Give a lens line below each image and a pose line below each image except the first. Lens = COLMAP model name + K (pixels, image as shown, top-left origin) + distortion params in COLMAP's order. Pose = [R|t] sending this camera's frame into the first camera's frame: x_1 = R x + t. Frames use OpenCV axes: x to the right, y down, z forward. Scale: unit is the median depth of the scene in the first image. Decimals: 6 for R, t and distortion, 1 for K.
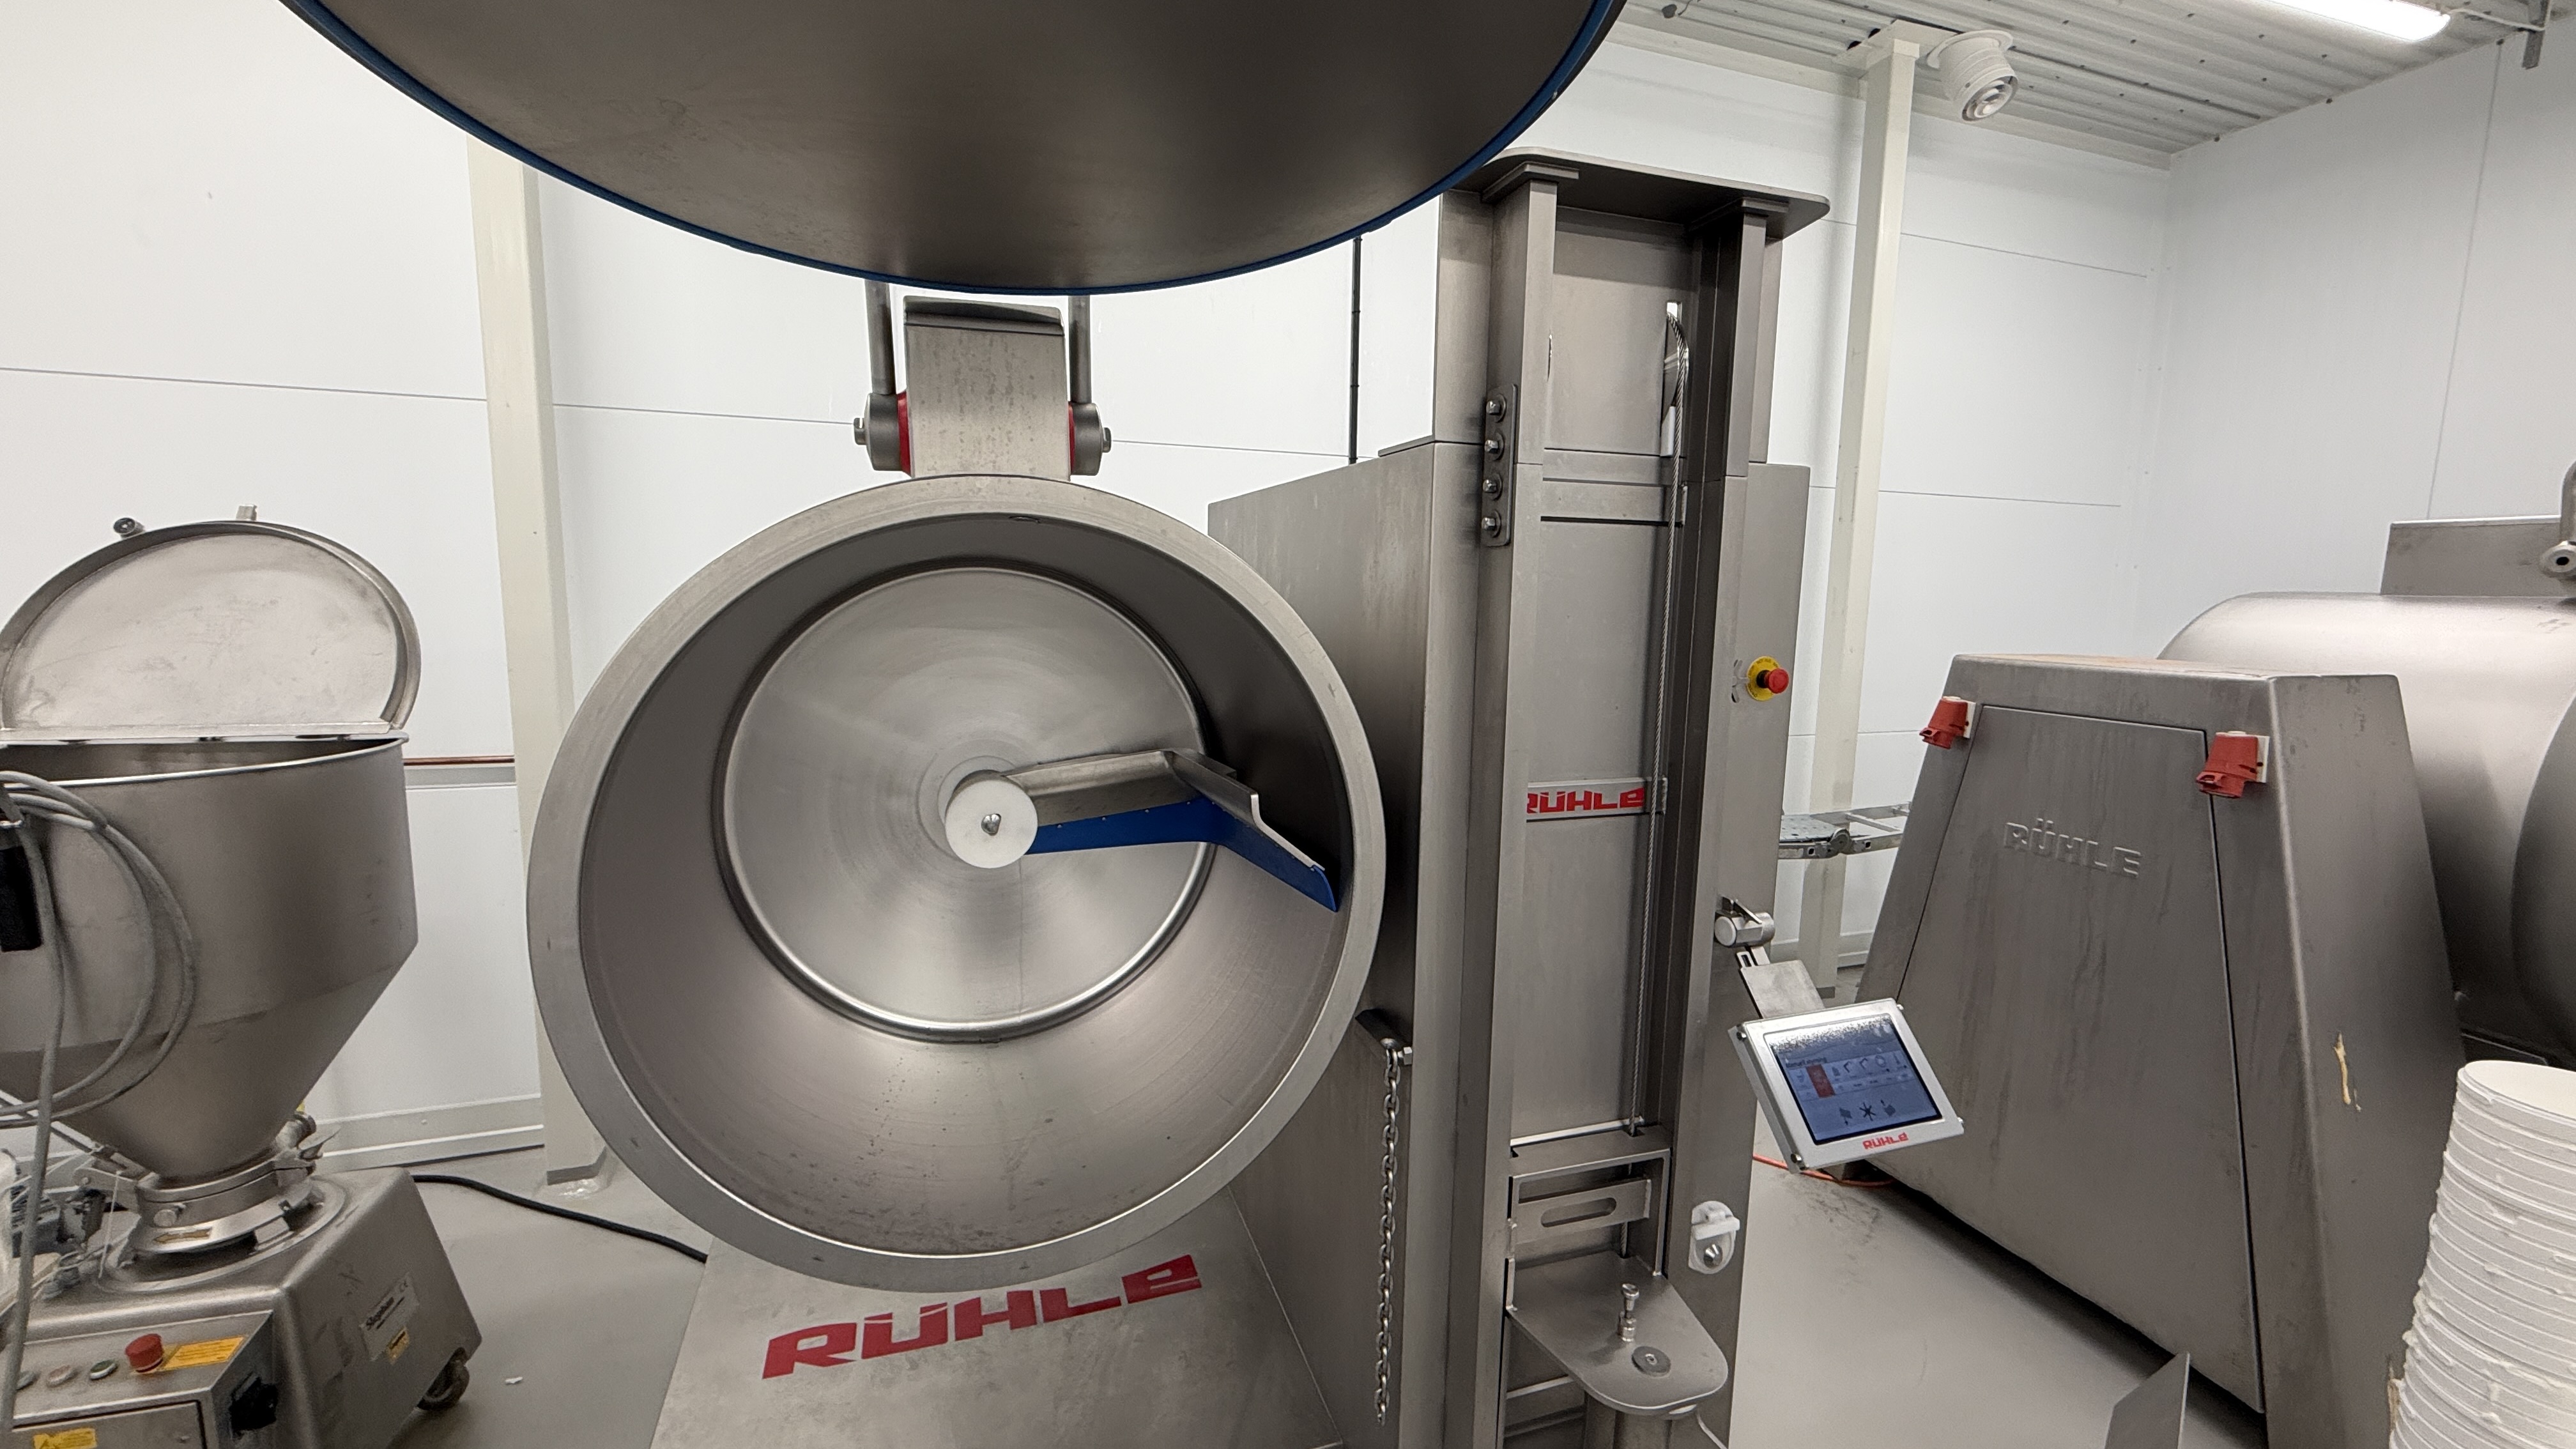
lens RADIAL K [[1024.4, 0, 1283.4], [0, 1024.4, 722.6], [0, 0, 1]] dist [0.000283, -0.000074]
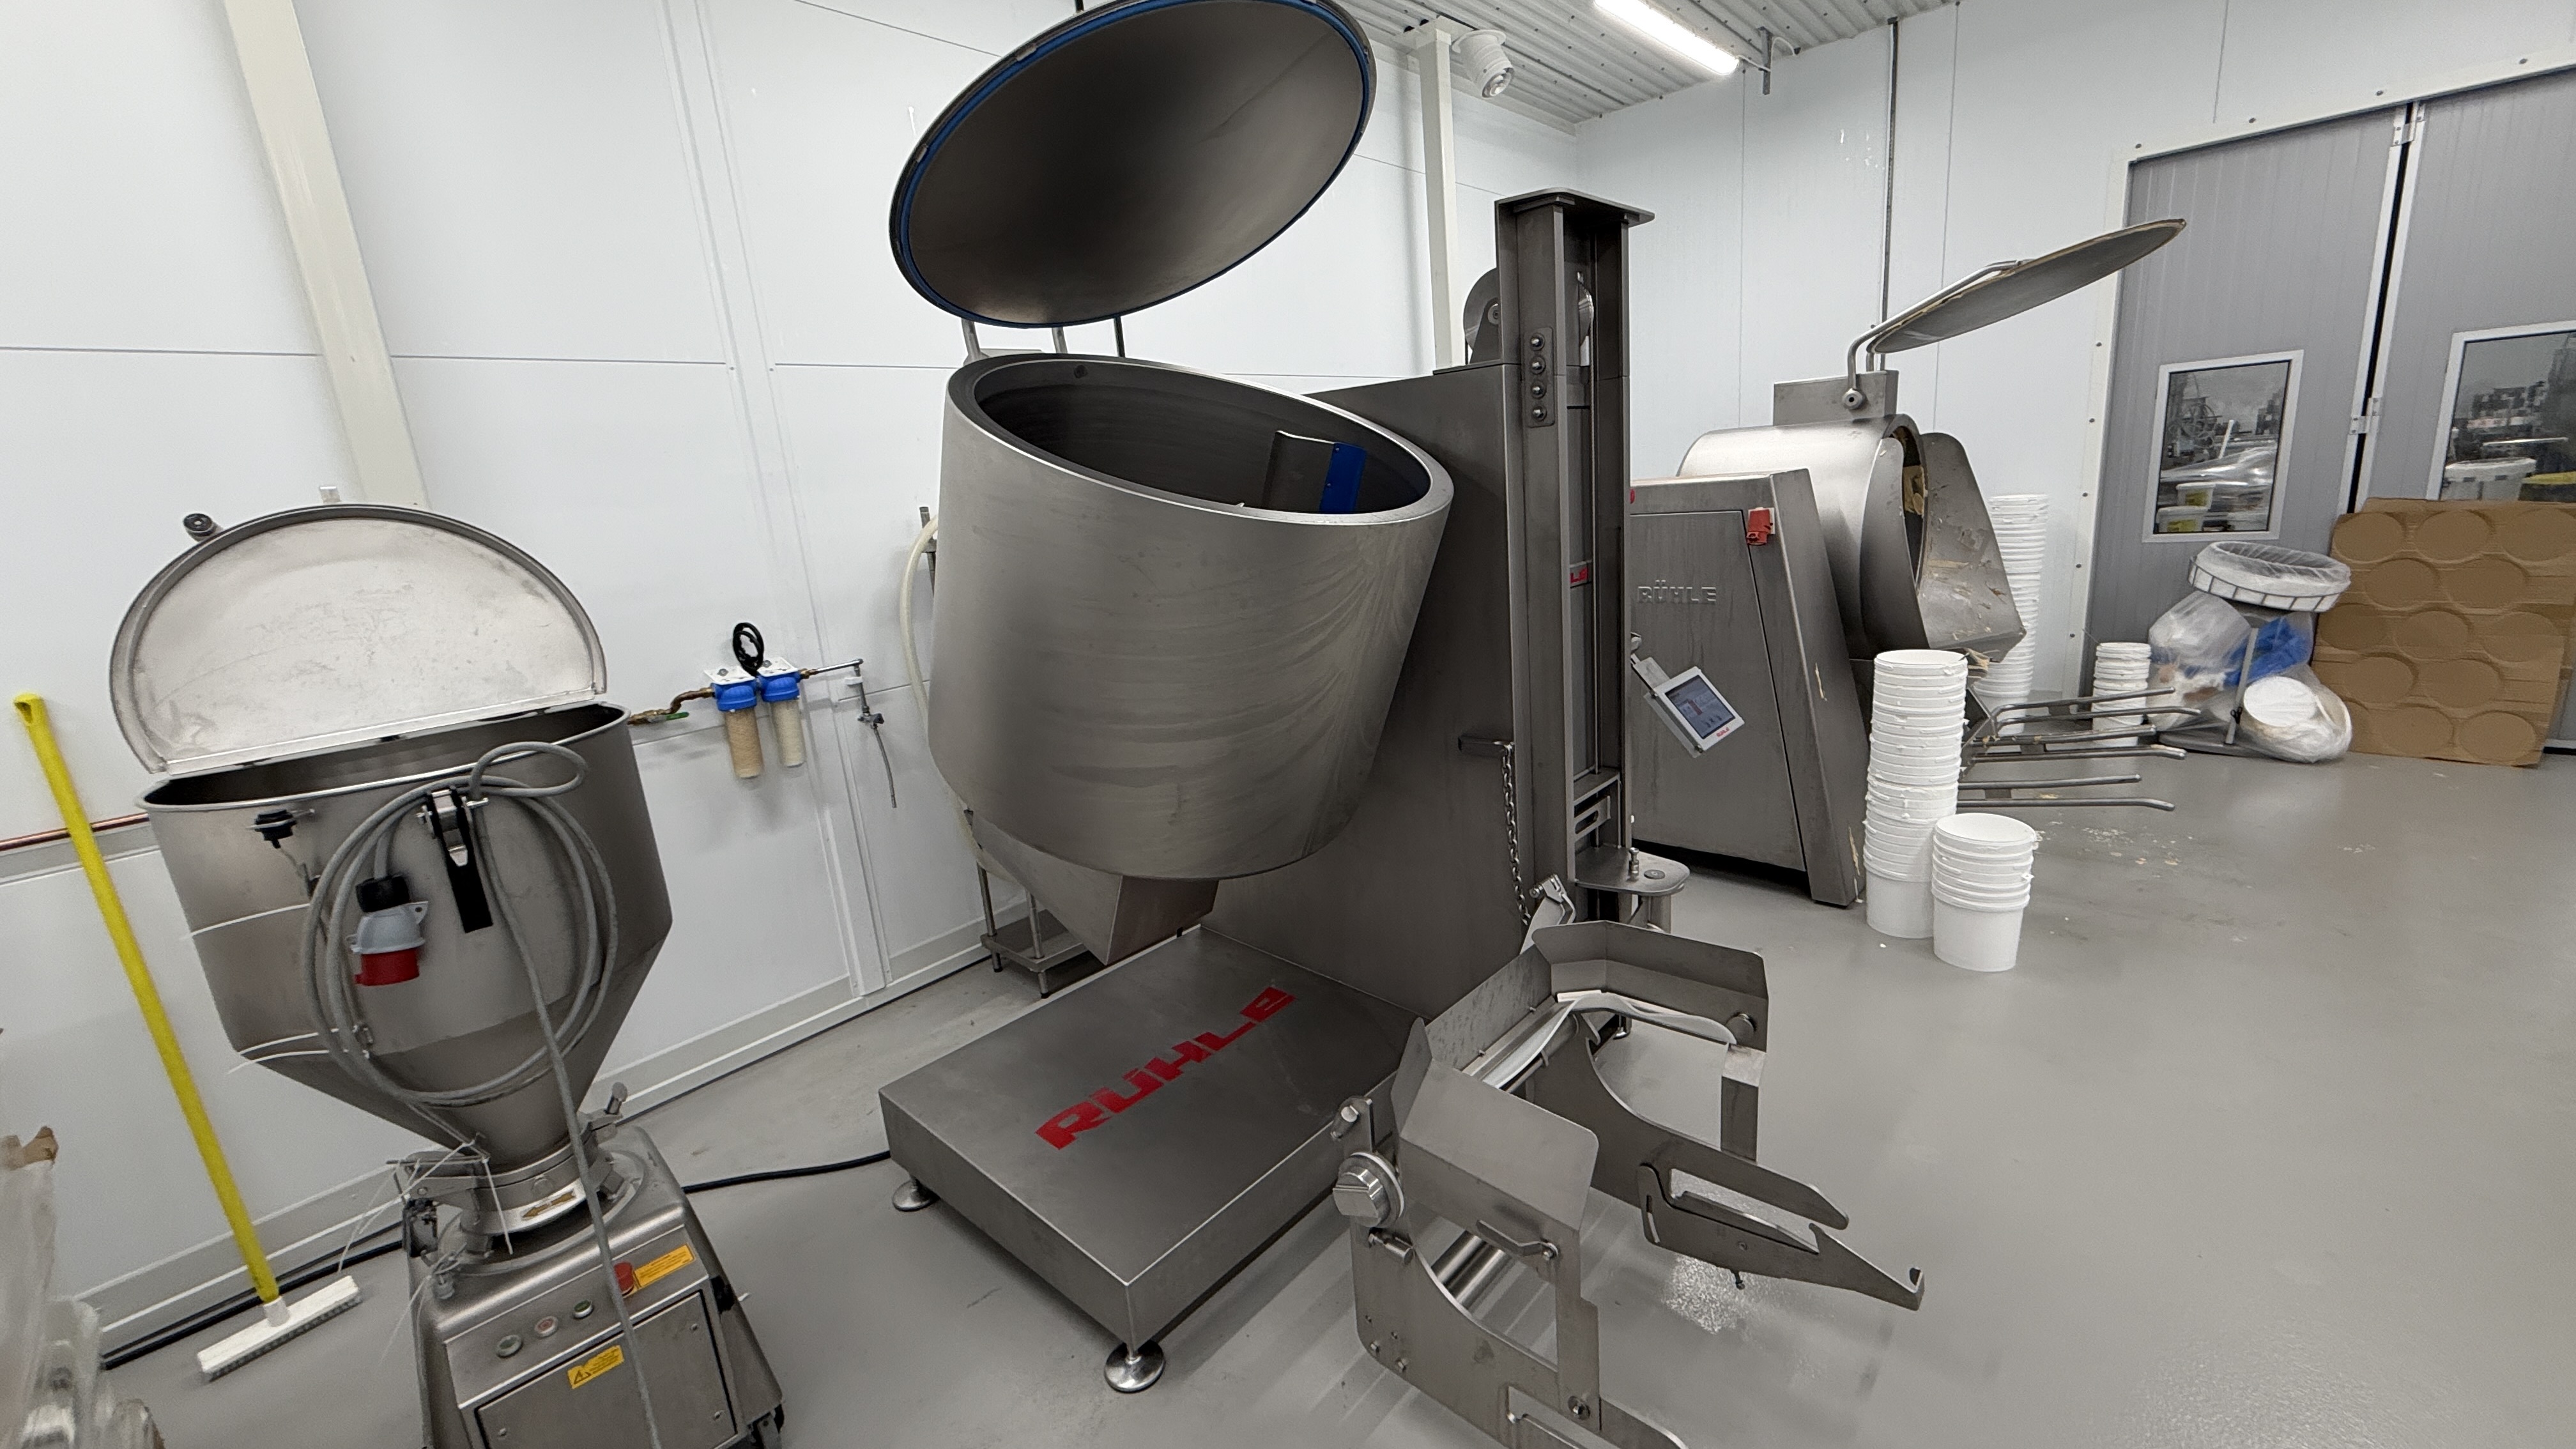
lens RADIAL K [[1024.4, 0, 1283.4], [0, 1024.4, 722.6], [0, 0, 1]] dist [0.000283, -0.000074]
pose [[0.867311, -0.202756, 0.454601, -0.767538], [0.162076, 0.978543, 0.127222, 0.015636], [-0.470641, -0.036661, 0.881563, -0.223177]]
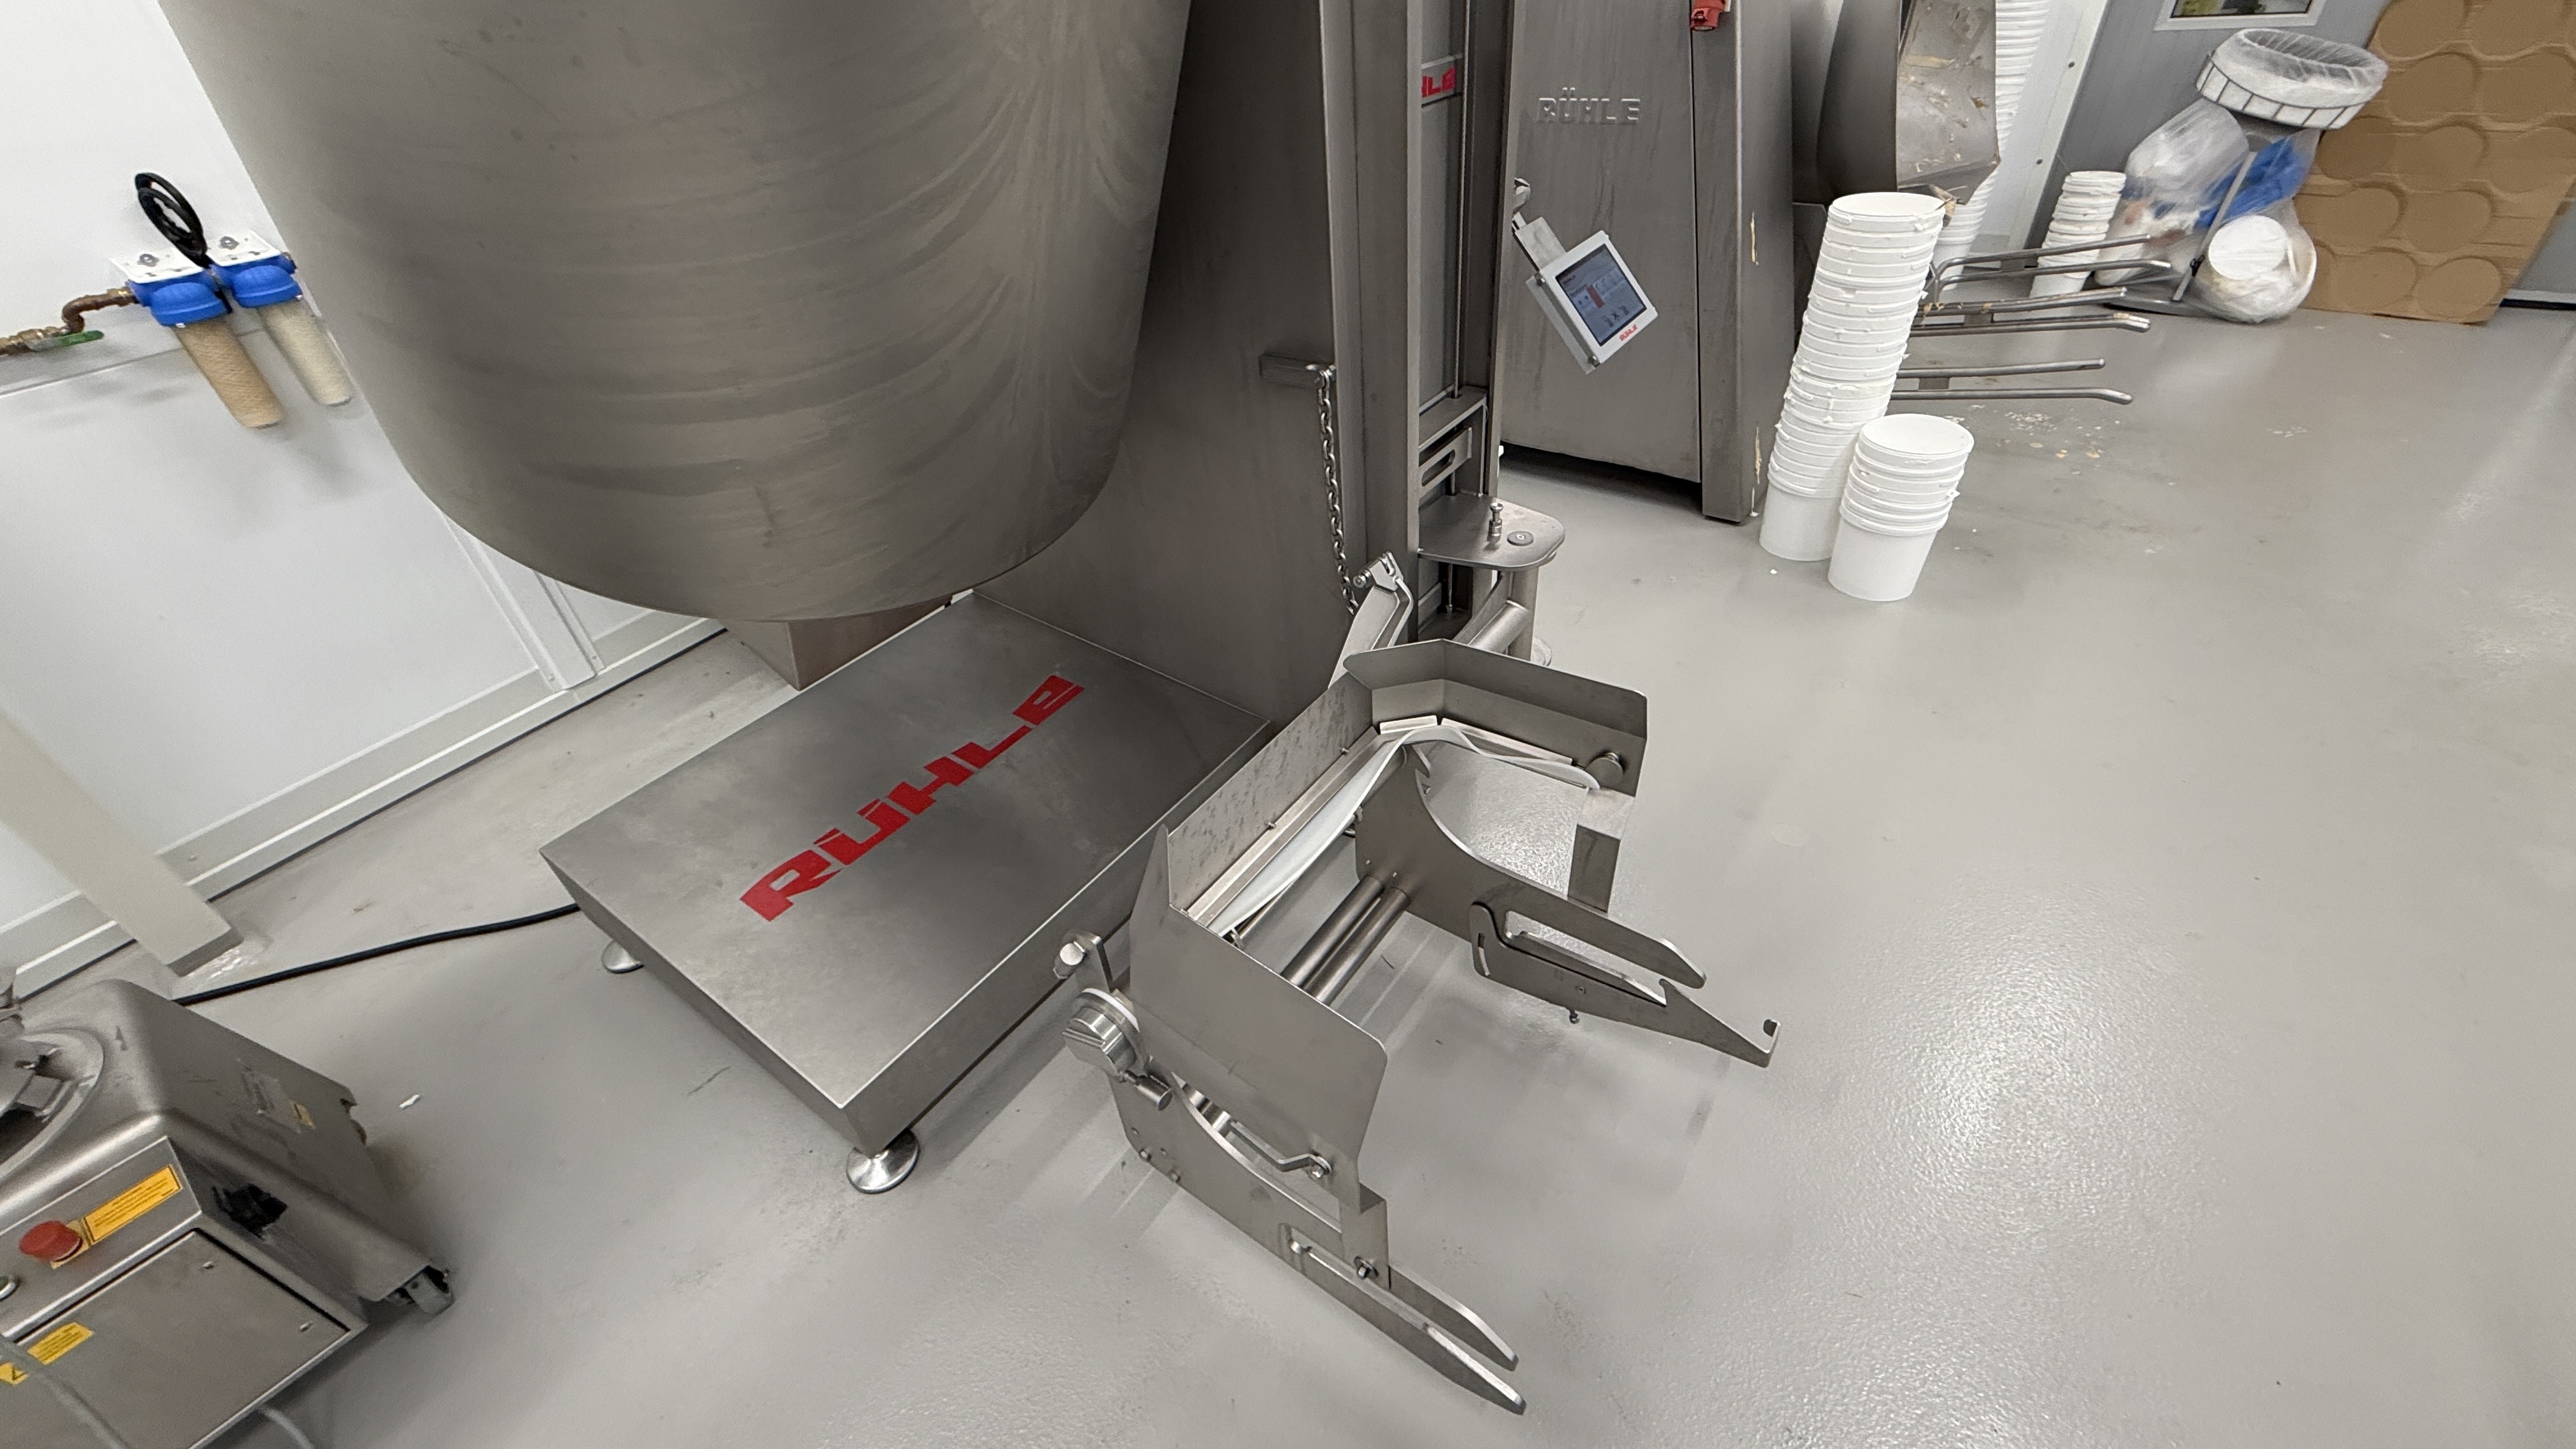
lens RADIAL K [[1024.4, 0, 1283.4], [0, 1024.4, 722.6], [0, 0, 1]] dist [0.000283, -0.000074]
pose [[0.807999, -0.421437, 0.411739, -0.452262], [0.164768, 0.832574, 0.528841, 0.032617], [-0.565676, -0.359461, 0.742158, 0.043780]]
